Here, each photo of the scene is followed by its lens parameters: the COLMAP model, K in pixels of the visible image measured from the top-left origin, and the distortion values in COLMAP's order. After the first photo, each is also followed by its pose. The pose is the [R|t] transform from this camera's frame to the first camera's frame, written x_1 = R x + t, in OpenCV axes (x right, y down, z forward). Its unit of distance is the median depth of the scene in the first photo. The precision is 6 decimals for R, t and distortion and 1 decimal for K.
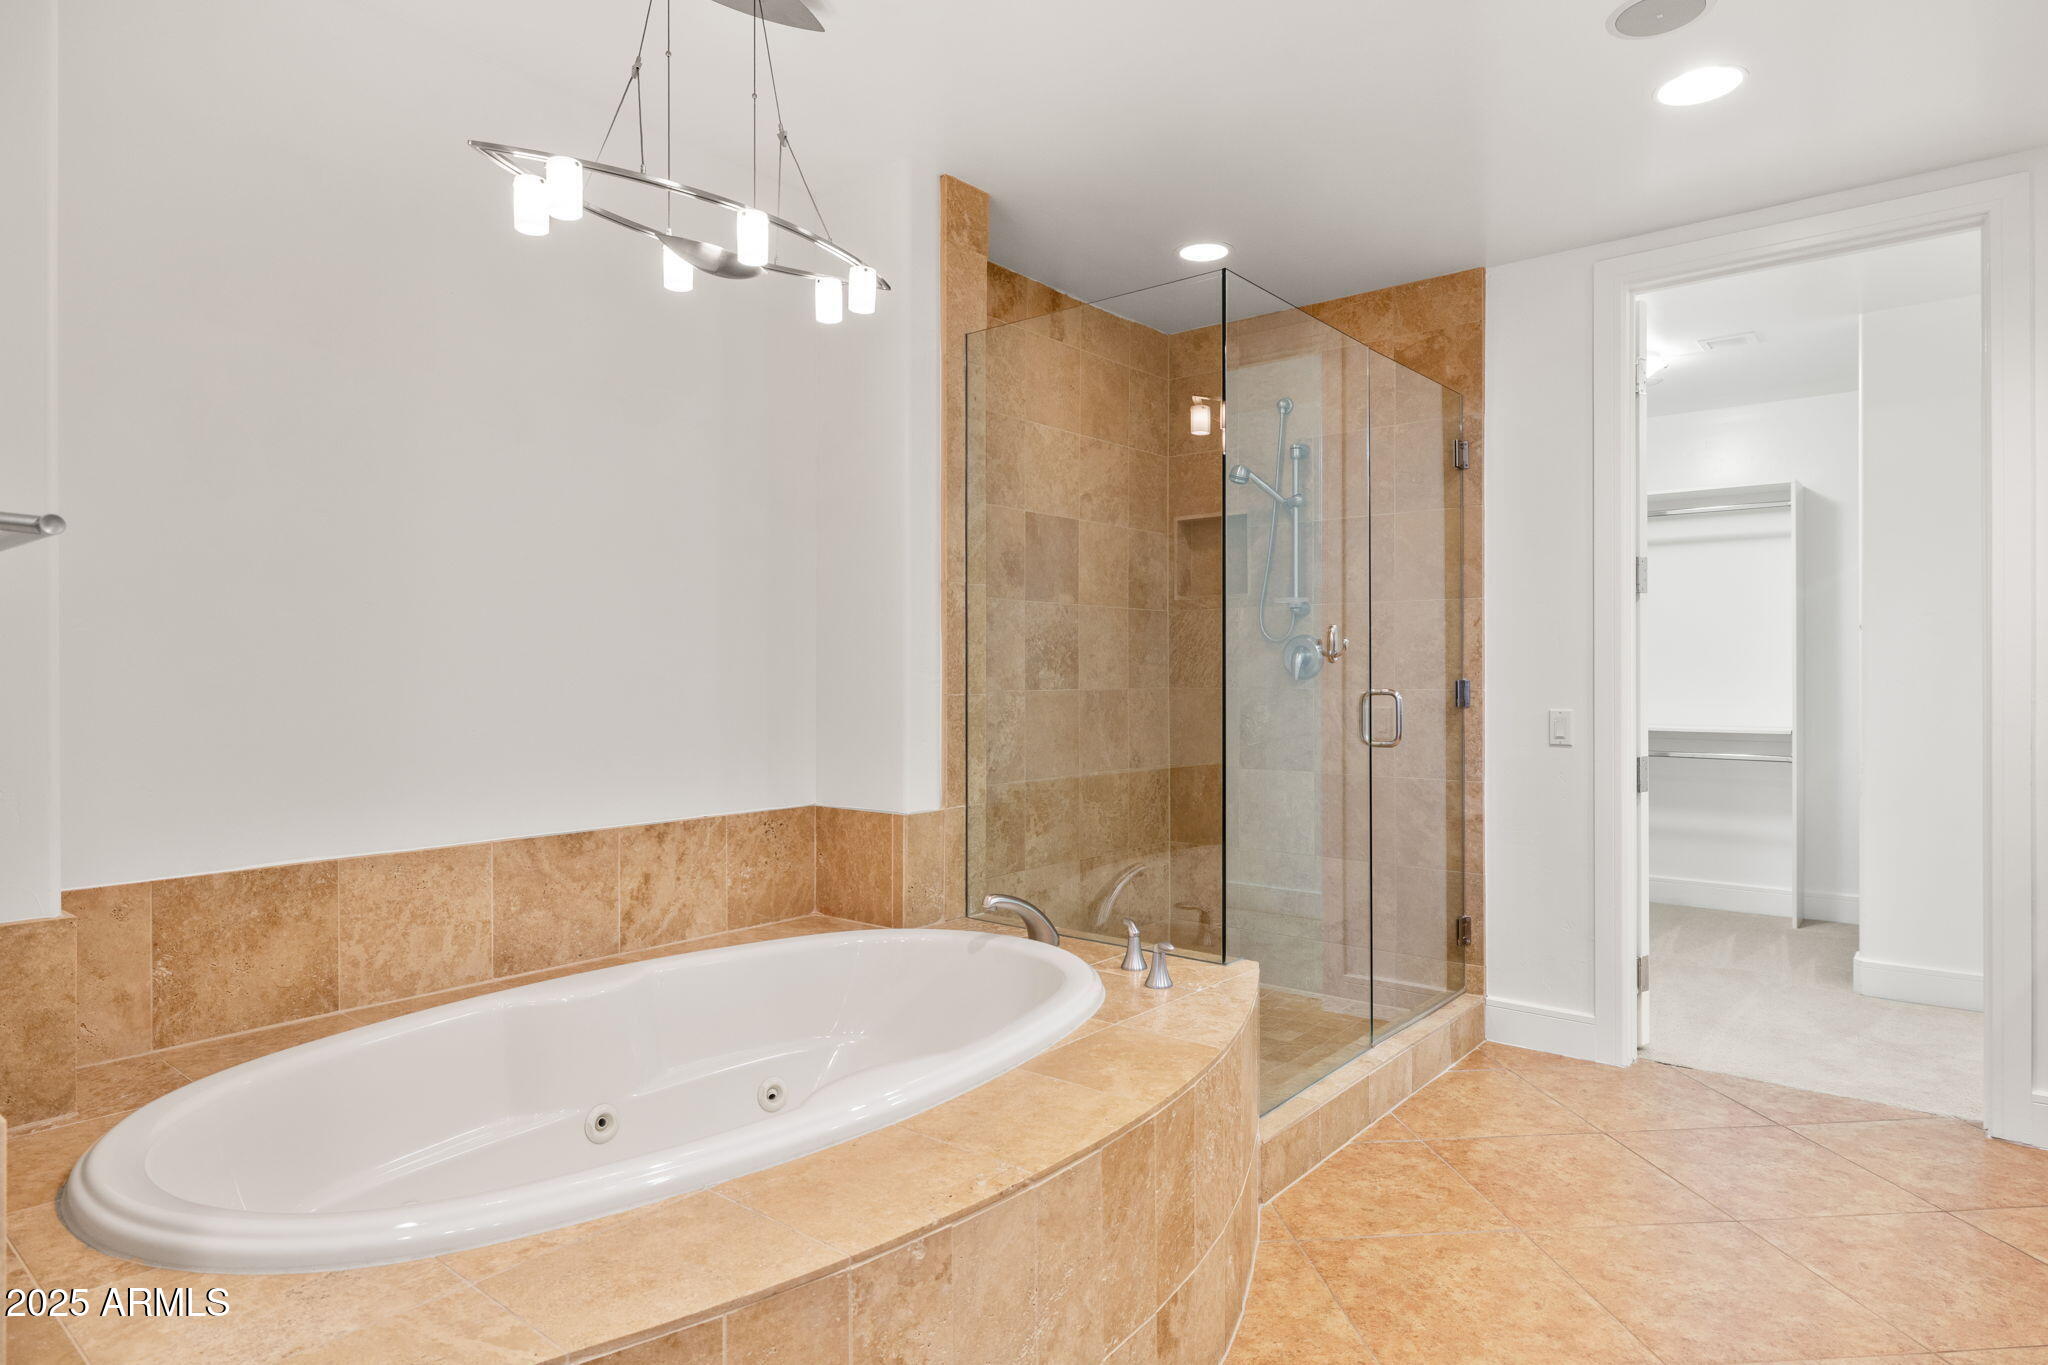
lens RADIAL K [[1151.3, 0, 1020.9], [0, 1151.3, 680.3], [0, 0, 1]] dist [-0.001521, -0.000336]
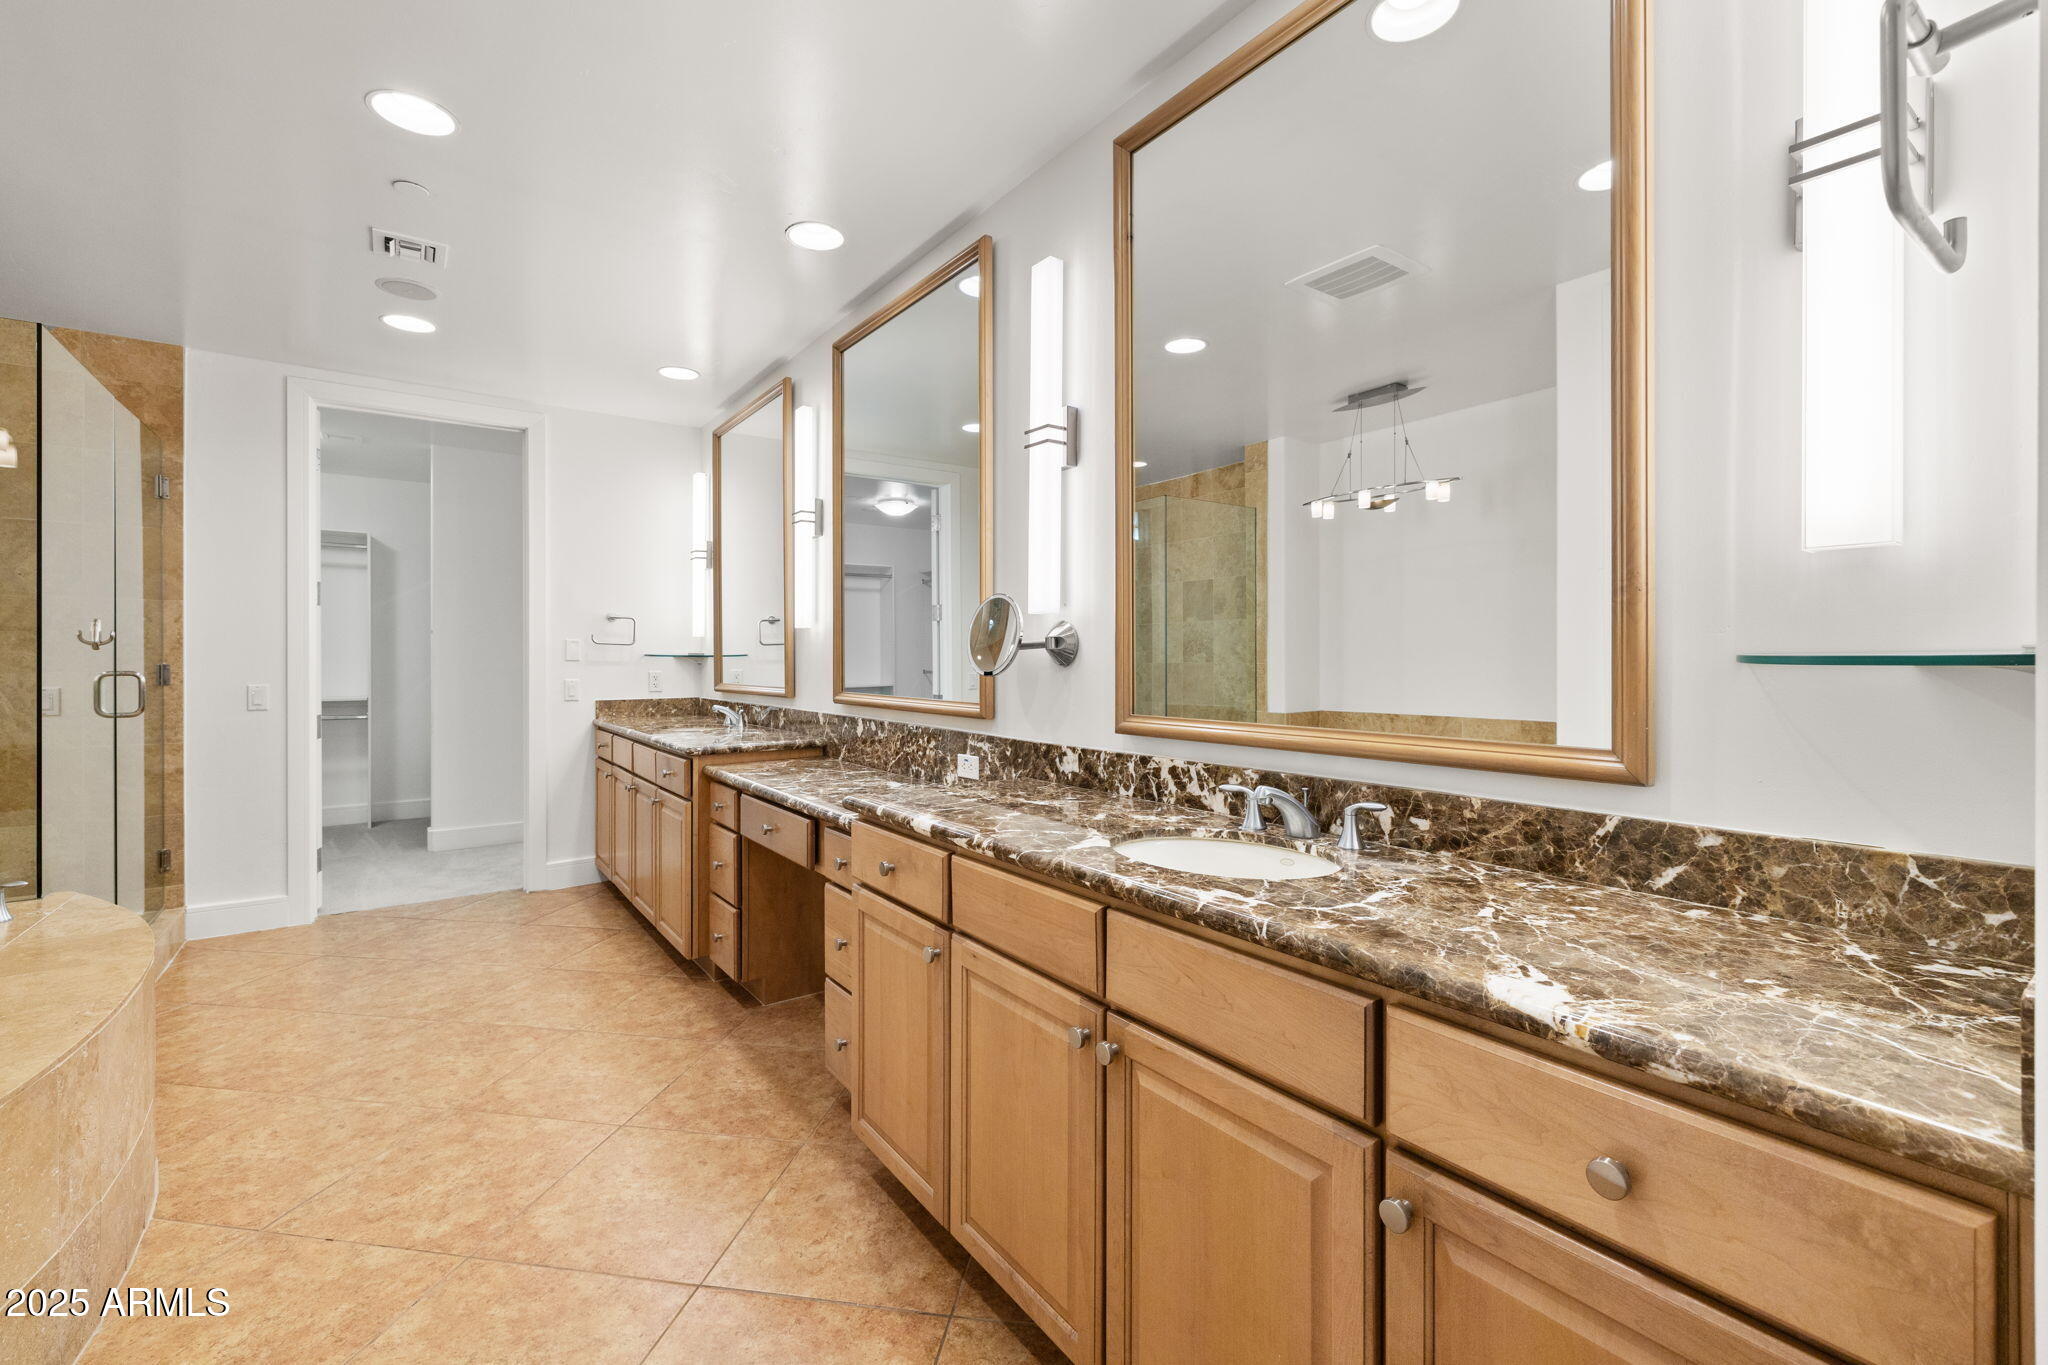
lens RADIAL K [[865.4, 0, 1030.2], [0, 865.4, 662.3], [0, 0, 1]] dist [-0.001473, -0.000144]
pose [[0.237177, -0.000609, 0.971466, -0.317023], [0.003389, 0.999994, -0.000201, 0.001315], [-0.971461, 0.003340, 0.237178, -0.157804]]
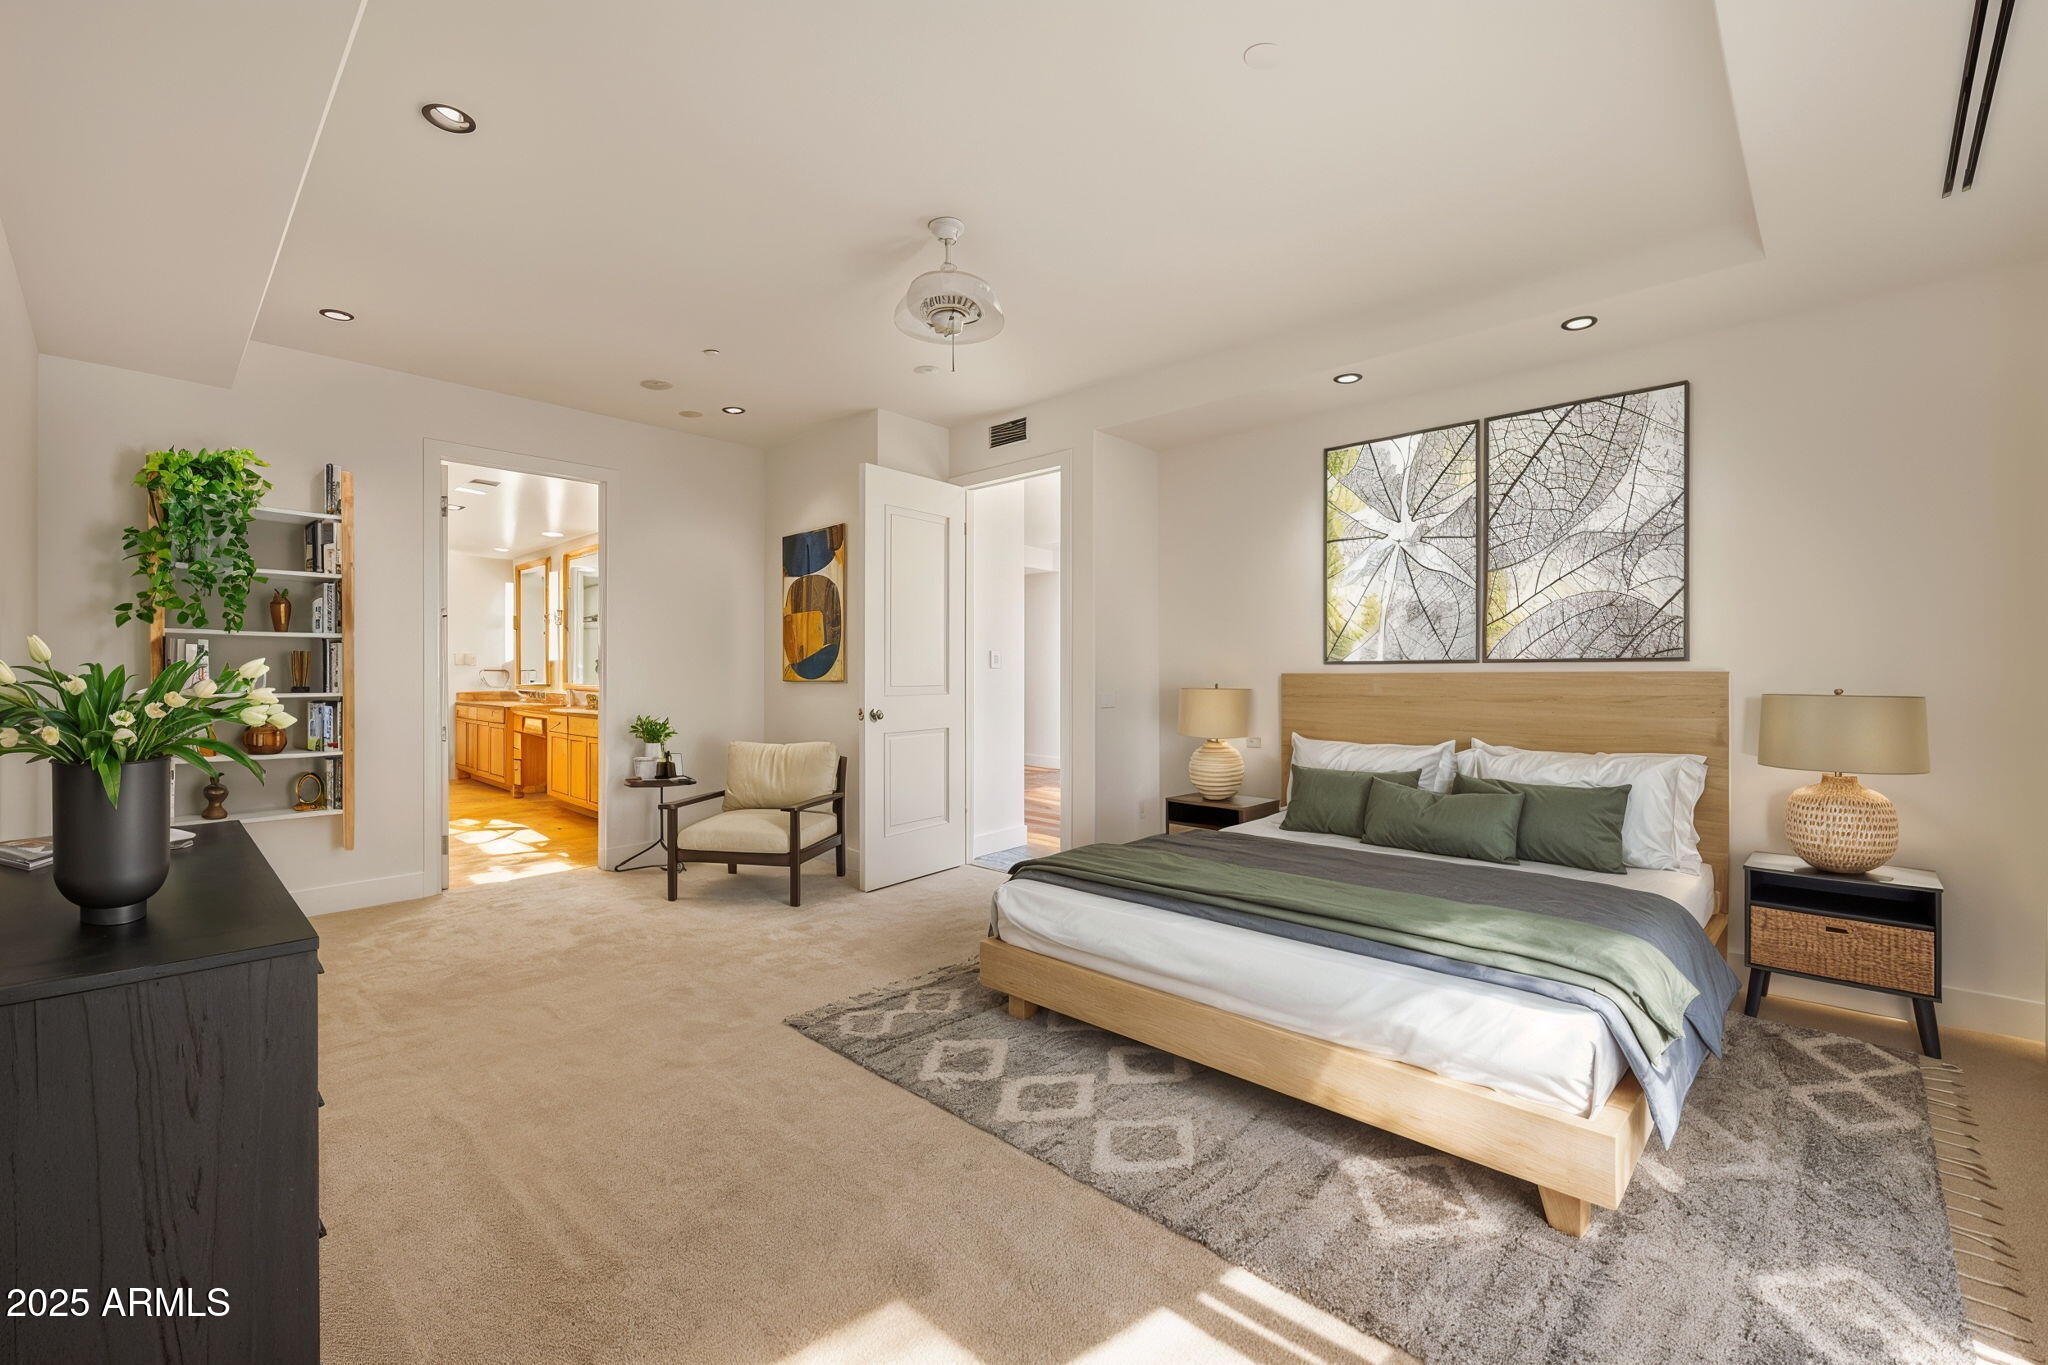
lens RADIAL K [[865.4, 0, 1017.5], [0, 865.4, 676.6], [0, 0, 1]] dist [-0.001473, -0.000144]
pose [[0.079246, -0.003622, 0.996848, -1.779215], [0.001642, 0.999993, 0.003503, 0.003823], [-0.996854, 0.001359, 0.079252, -1.191549]]
